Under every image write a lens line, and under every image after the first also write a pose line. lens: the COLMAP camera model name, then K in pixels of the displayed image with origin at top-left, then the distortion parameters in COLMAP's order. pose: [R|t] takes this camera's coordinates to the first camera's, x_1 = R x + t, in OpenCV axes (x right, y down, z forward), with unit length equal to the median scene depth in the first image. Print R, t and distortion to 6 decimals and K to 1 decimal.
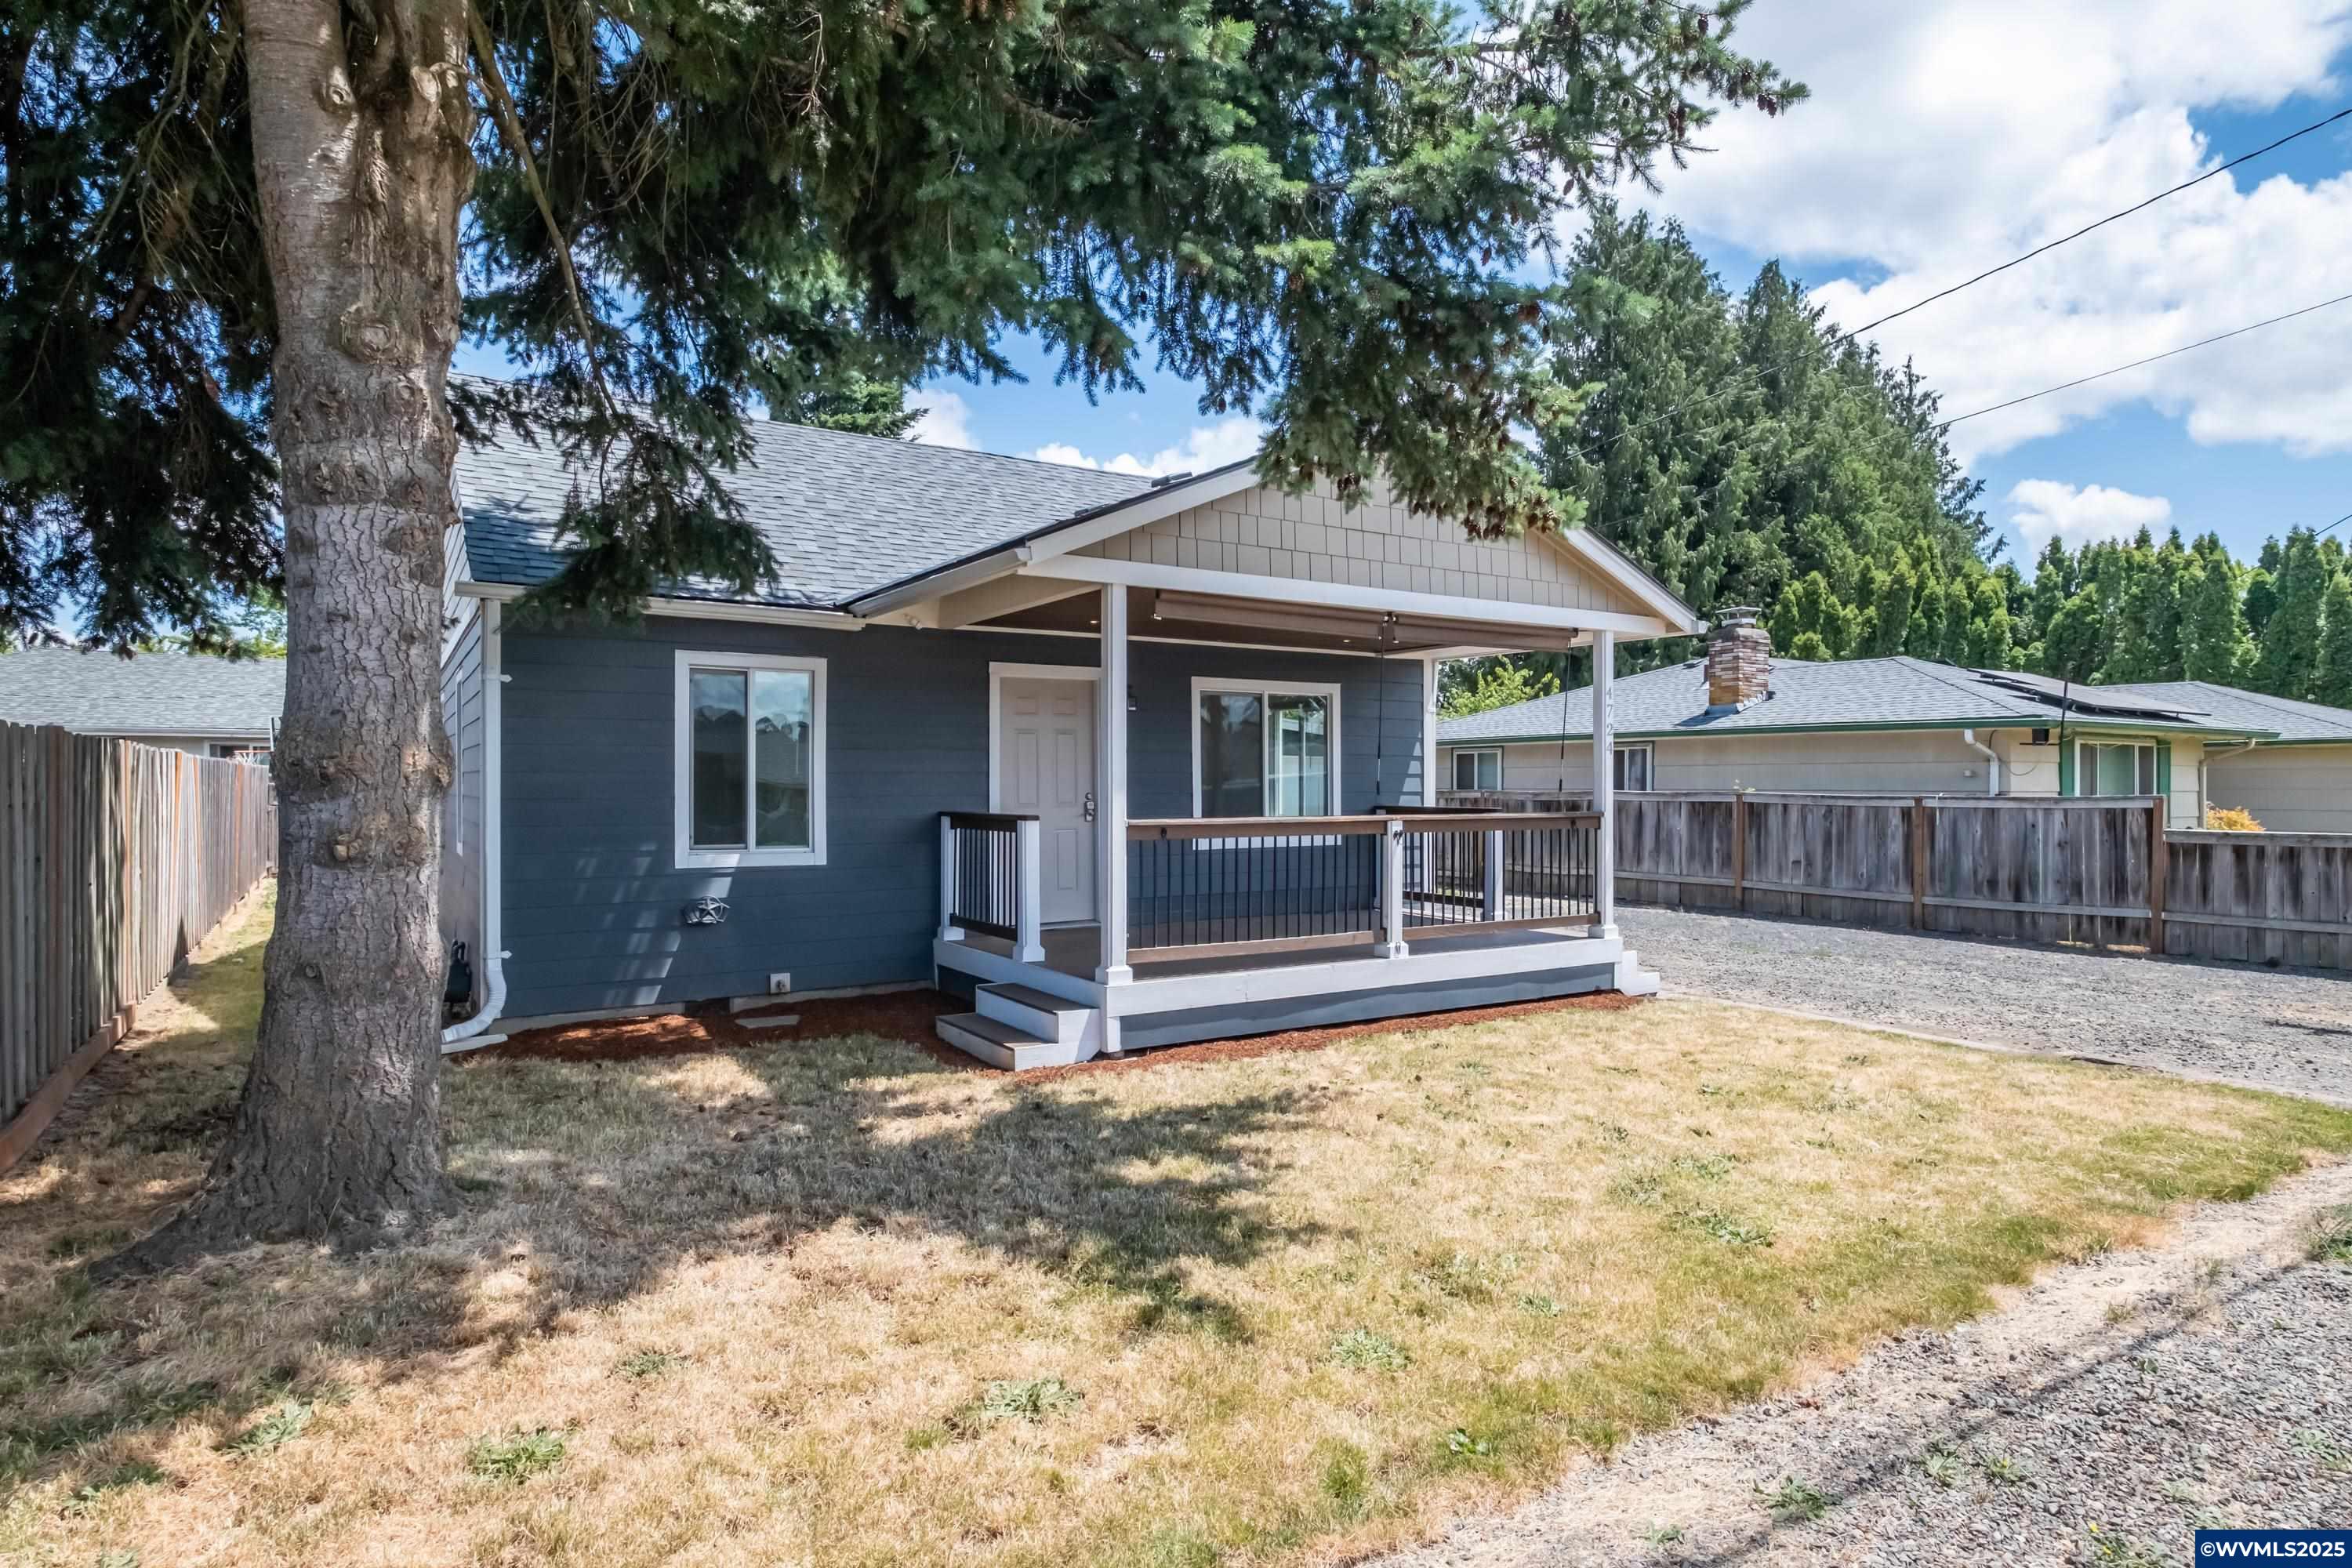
lens RADIAL K [[1272.6, 0, 1181.2], [0, 1272.6, 785.7], [0, 0, 1]] dist [0.003499, 0.000261]
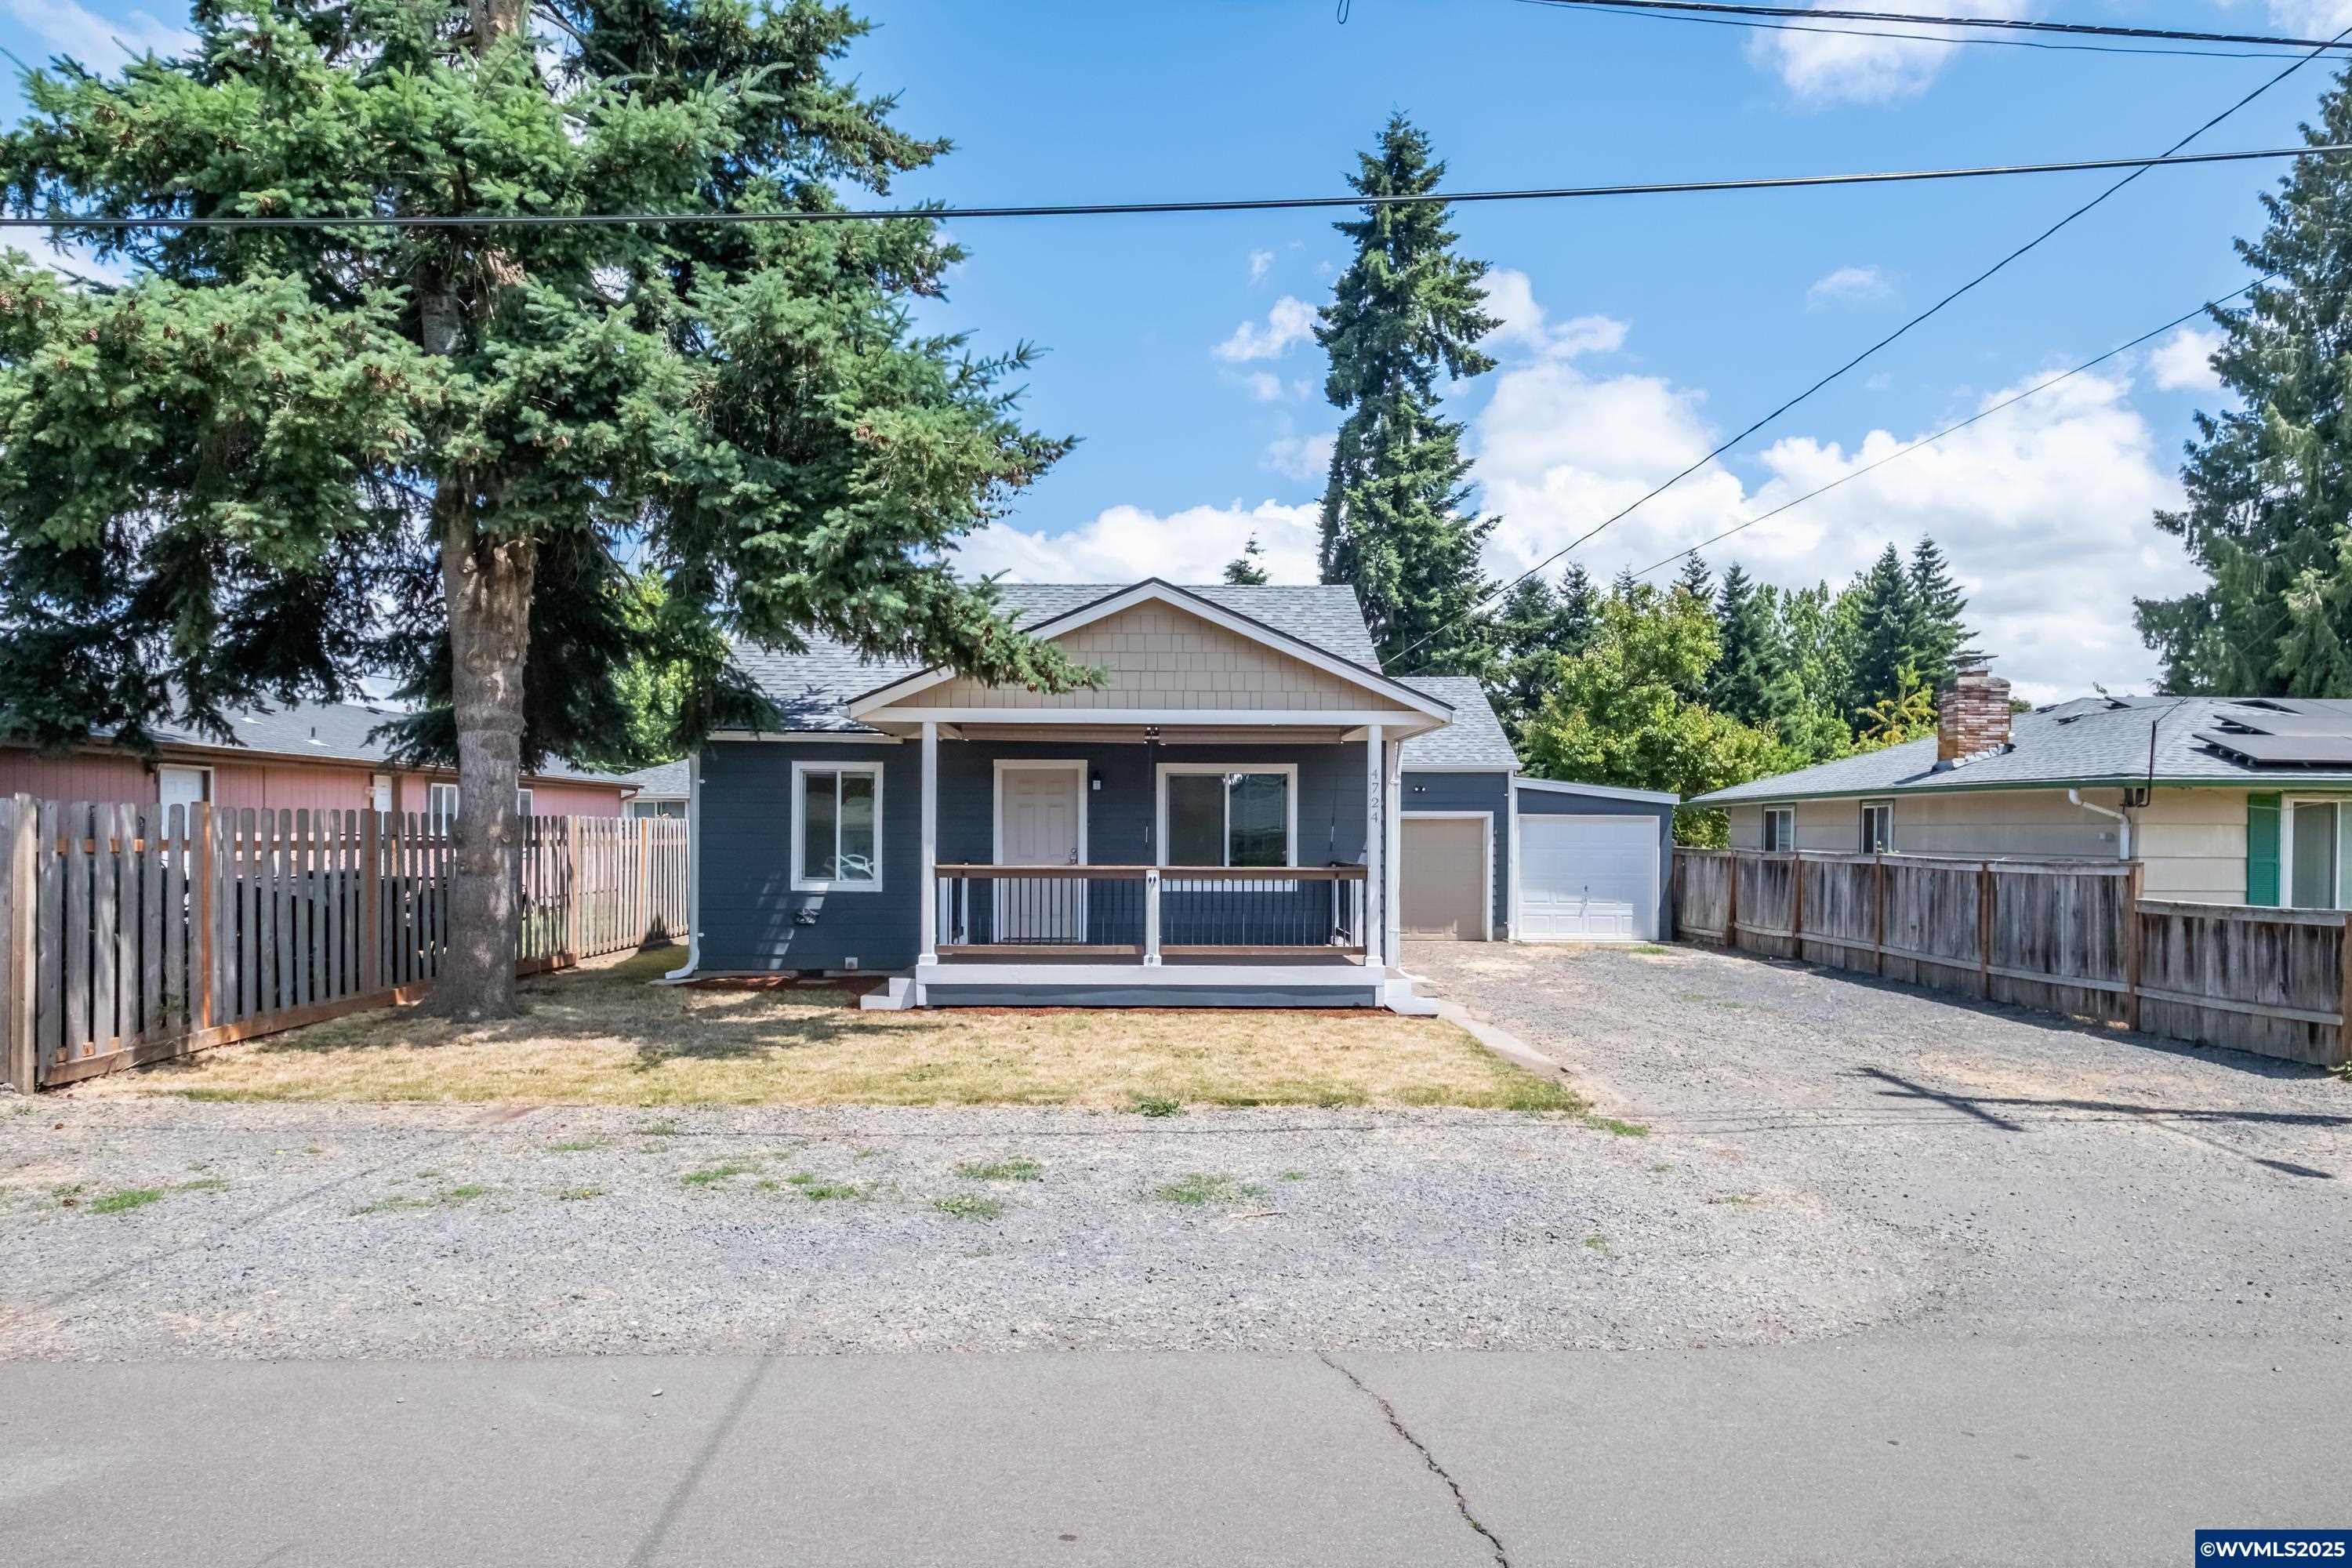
lens RADIAL K [[1405.1, 0, 1203.1], [0, 1405.1, 836.8], [0, 0, 1]] dist [-0.003320, 0.000581]
pose [[0.867189, 0.006261, -0.497941, 0.723768], [-0.006174, 0.999979, 0.001821, -0.009272], [0.497942, 0.001495, 0.867209, -0.248447]]
